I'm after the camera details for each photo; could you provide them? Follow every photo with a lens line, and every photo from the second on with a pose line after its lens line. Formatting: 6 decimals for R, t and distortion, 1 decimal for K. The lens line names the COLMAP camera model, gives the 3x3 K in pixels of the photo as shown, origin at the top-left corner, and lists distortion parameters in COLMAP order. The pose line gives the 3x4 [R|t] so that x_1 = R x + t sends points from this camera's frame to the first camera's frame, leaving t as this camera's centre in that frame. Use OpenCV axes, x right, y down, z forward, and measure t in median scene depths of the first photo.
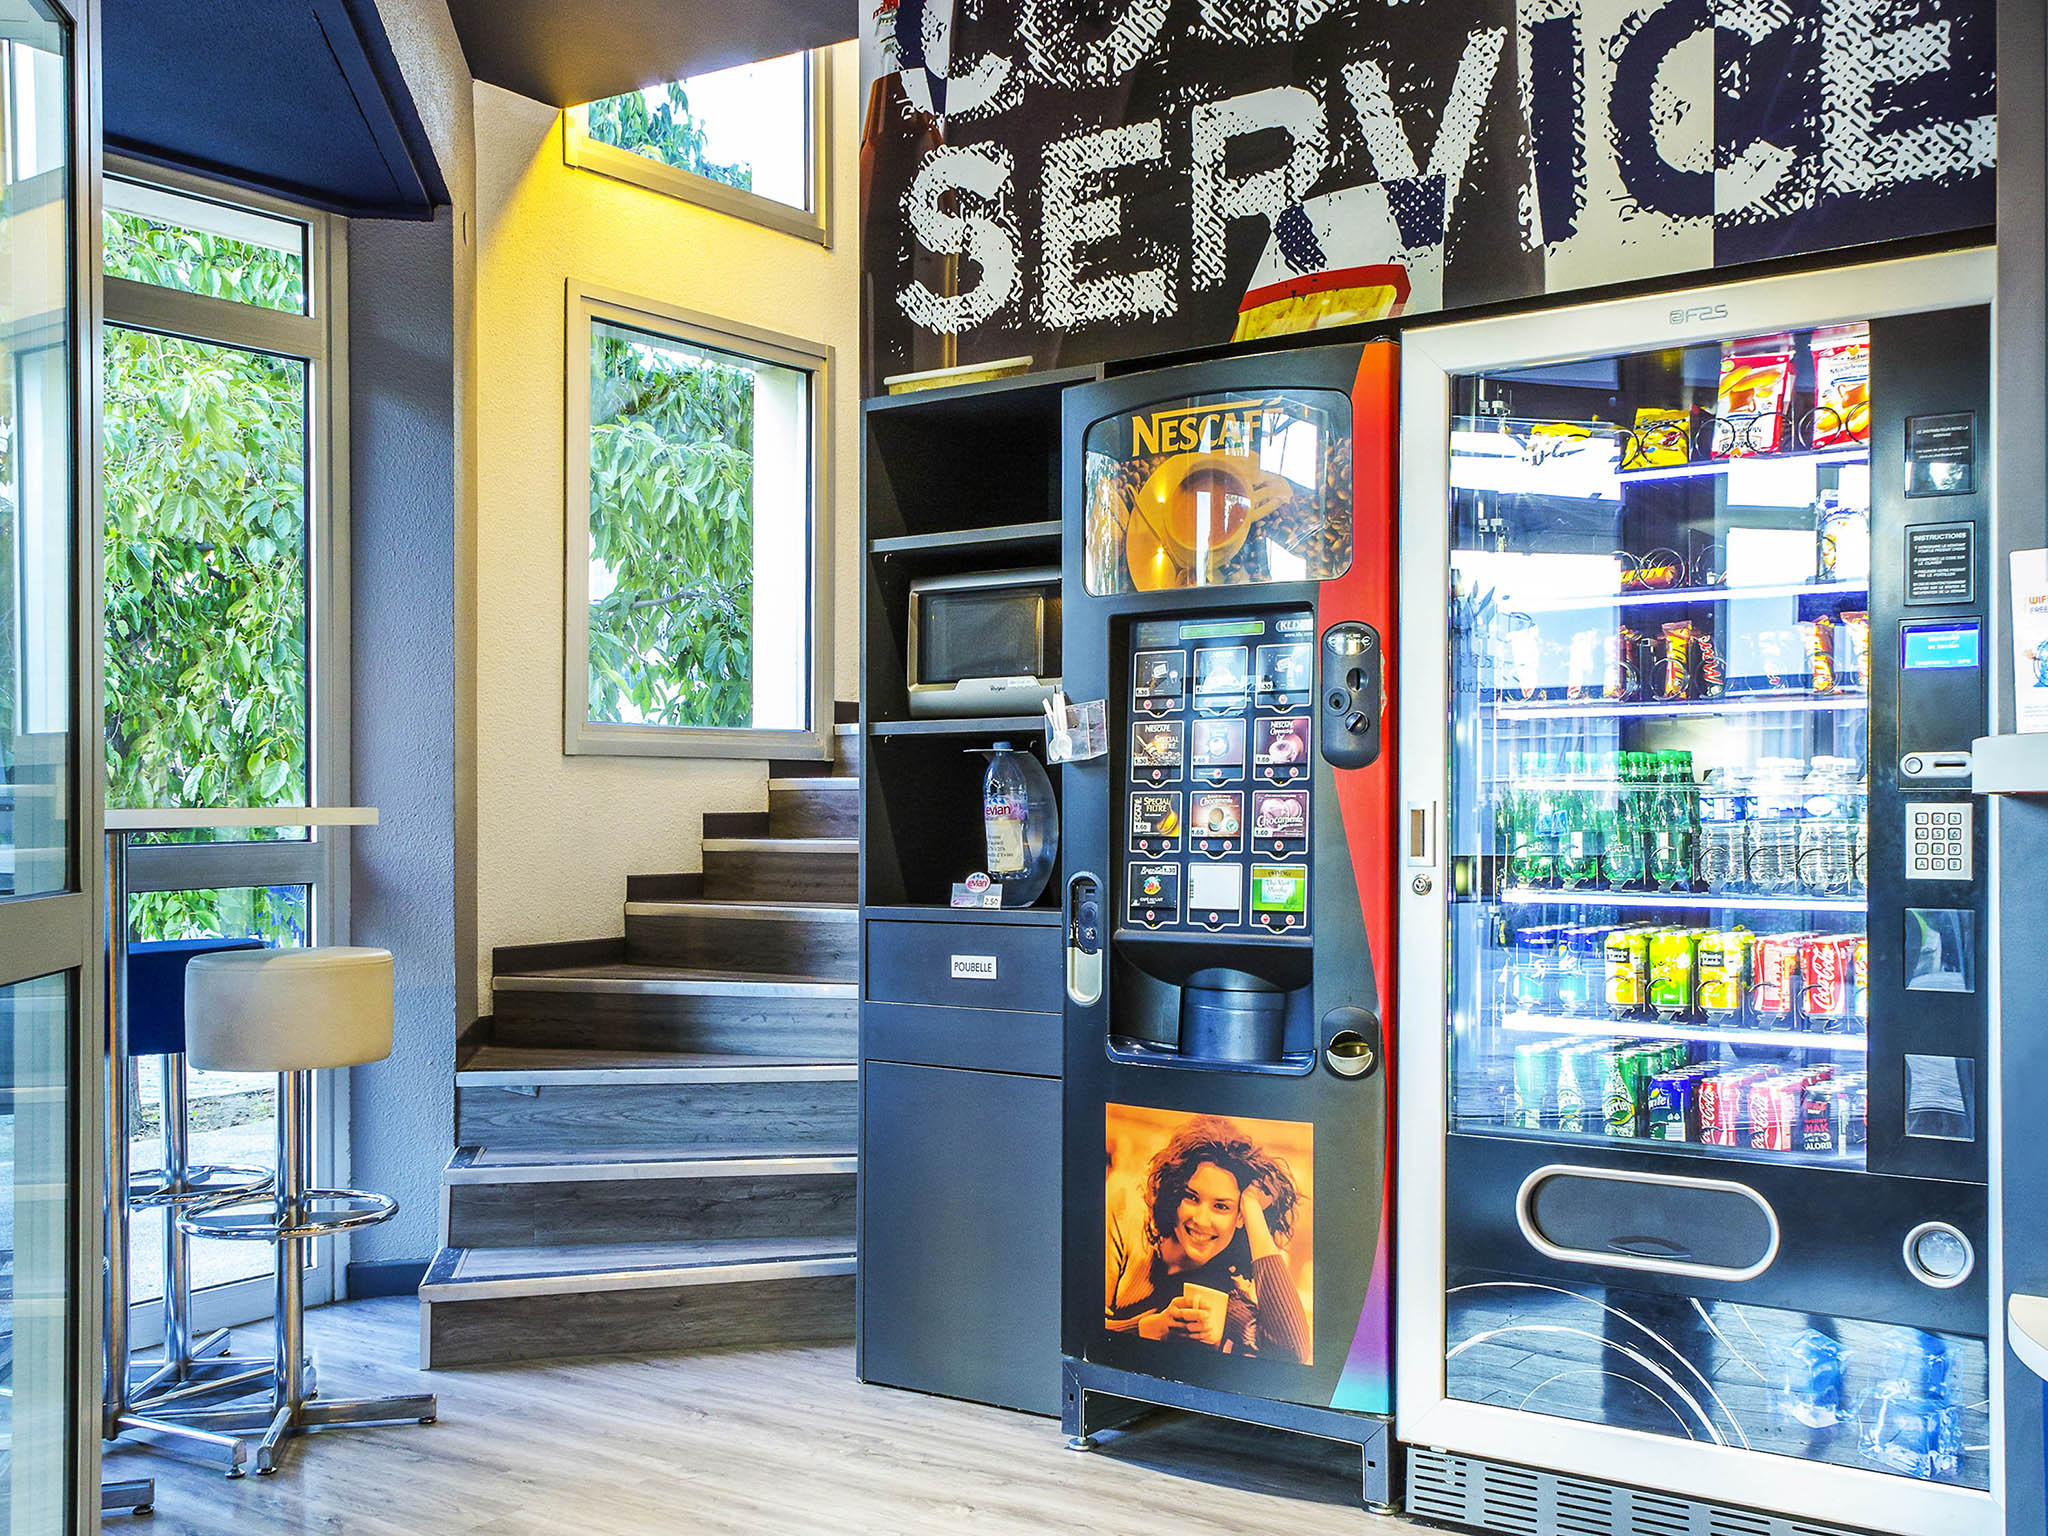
lens RADIAL K [[2195.8, 0, 1023.2], [0, 2195.8, 874.5], [0, 0, 1]] dist [0.010594, 0.019247]
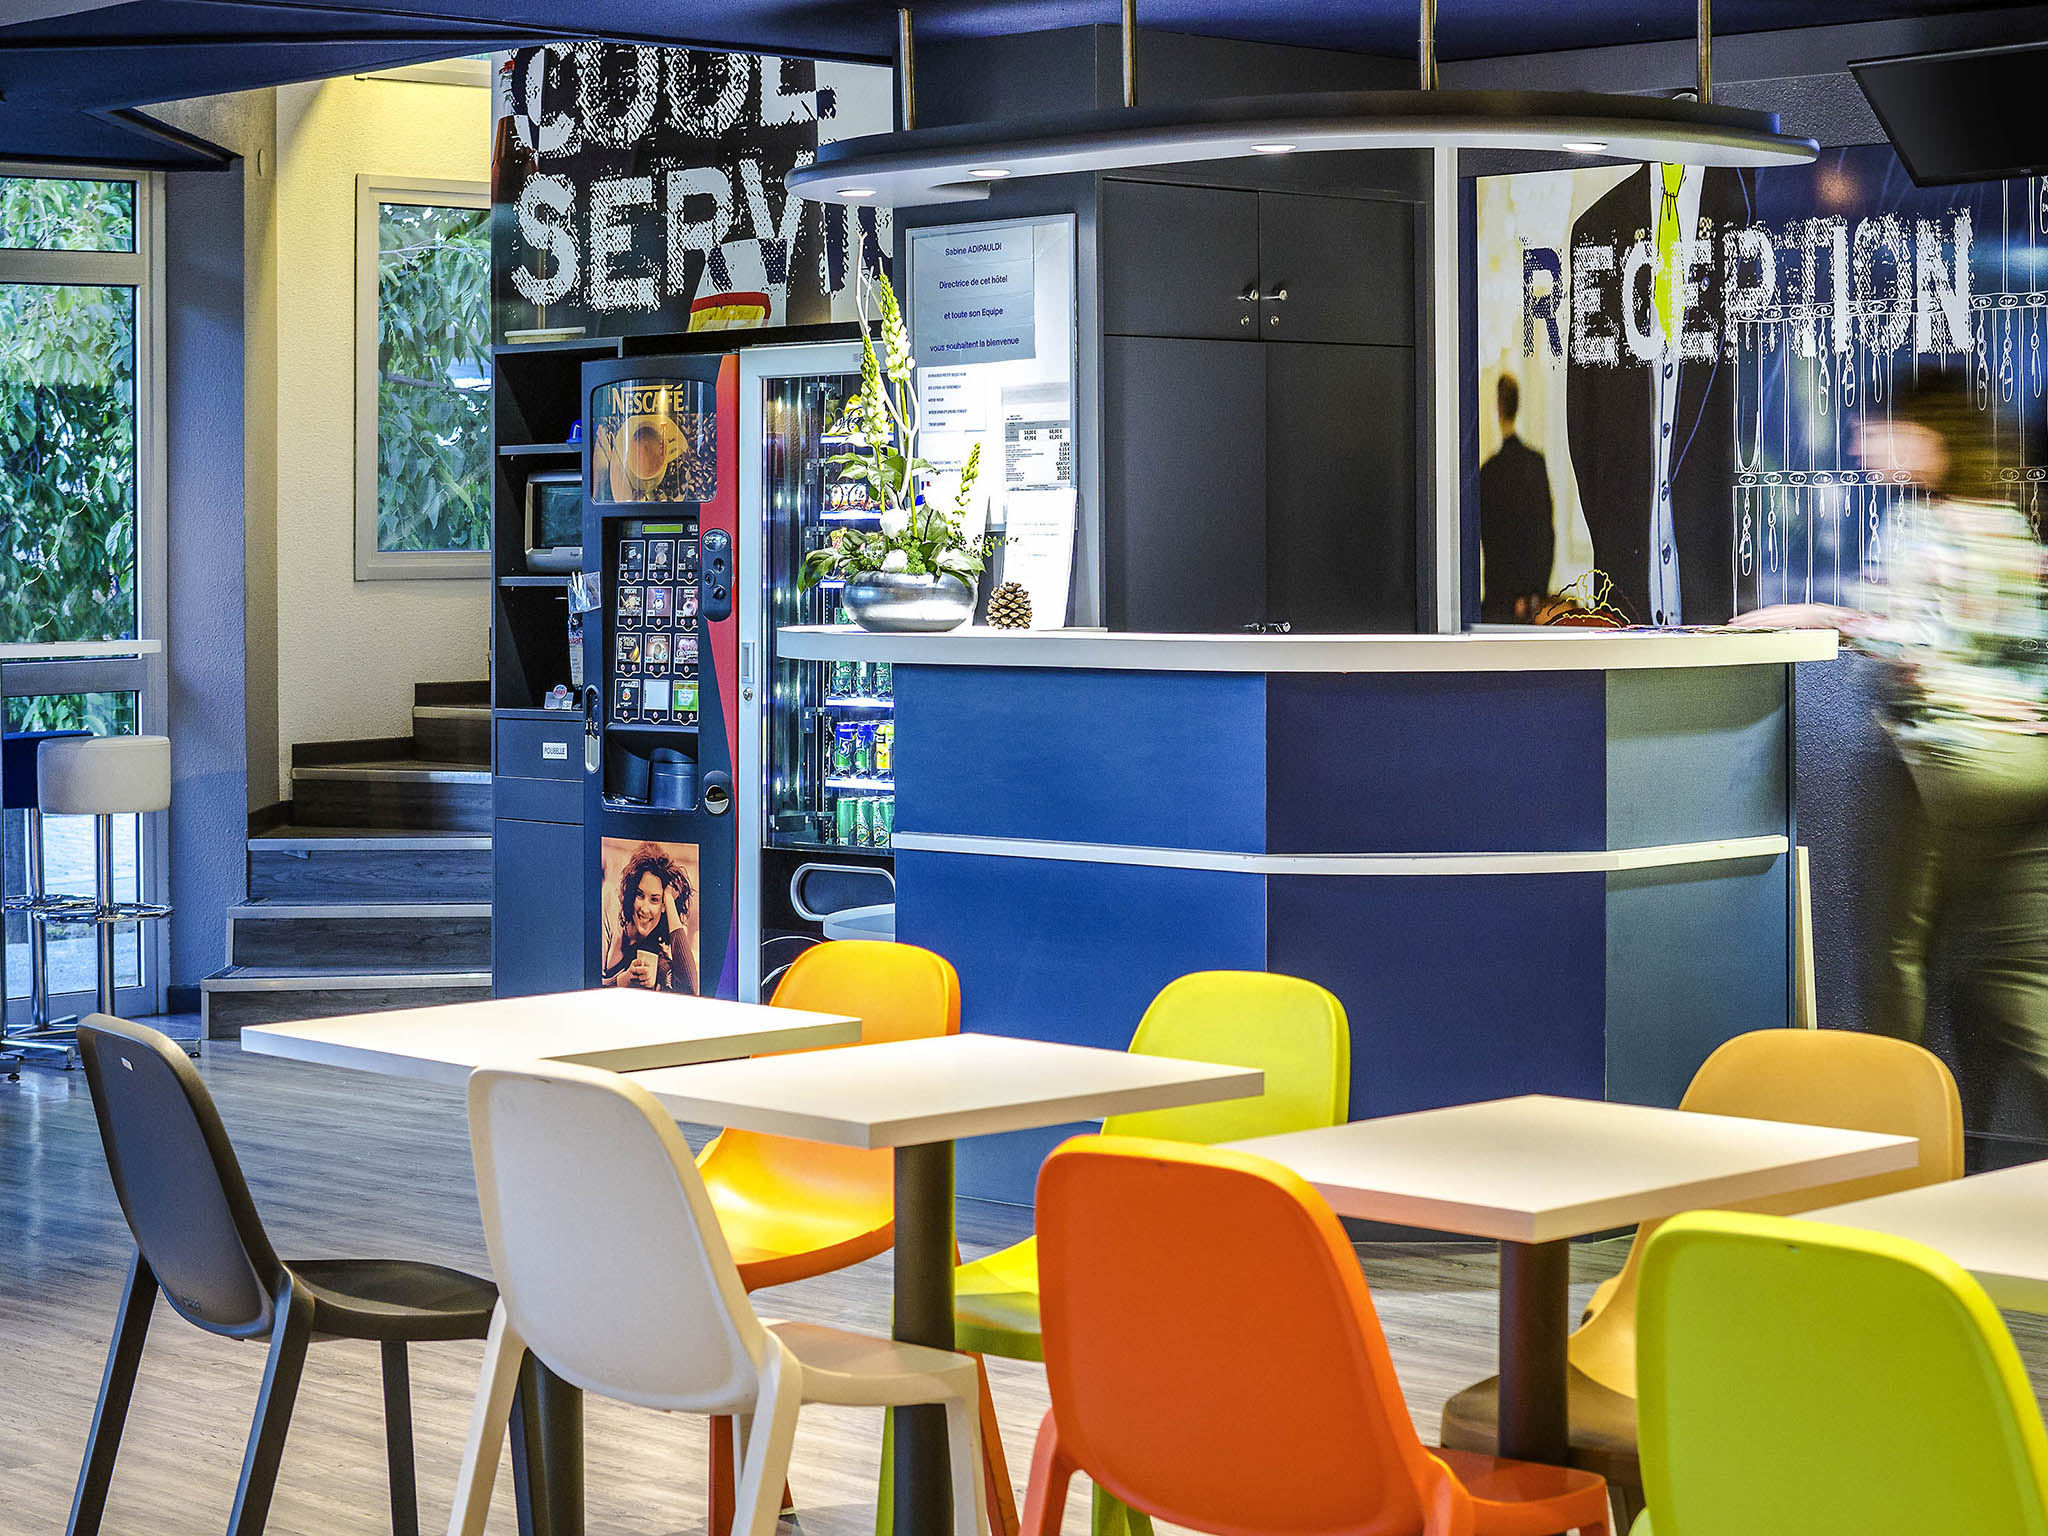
lens RADIAL K [[4257.1, 0, 1024.0], [0, 4257.1, 768.0], [0, 0, 1]] dist [0.014465, -2.697197]
pose [[0.986613, 0.001400, -0.163072, 0.781419], [0.002937, 0.999649, 0.026347, -0.020195], [0.163052, -0.026474, 0.986262, -1.801913]]
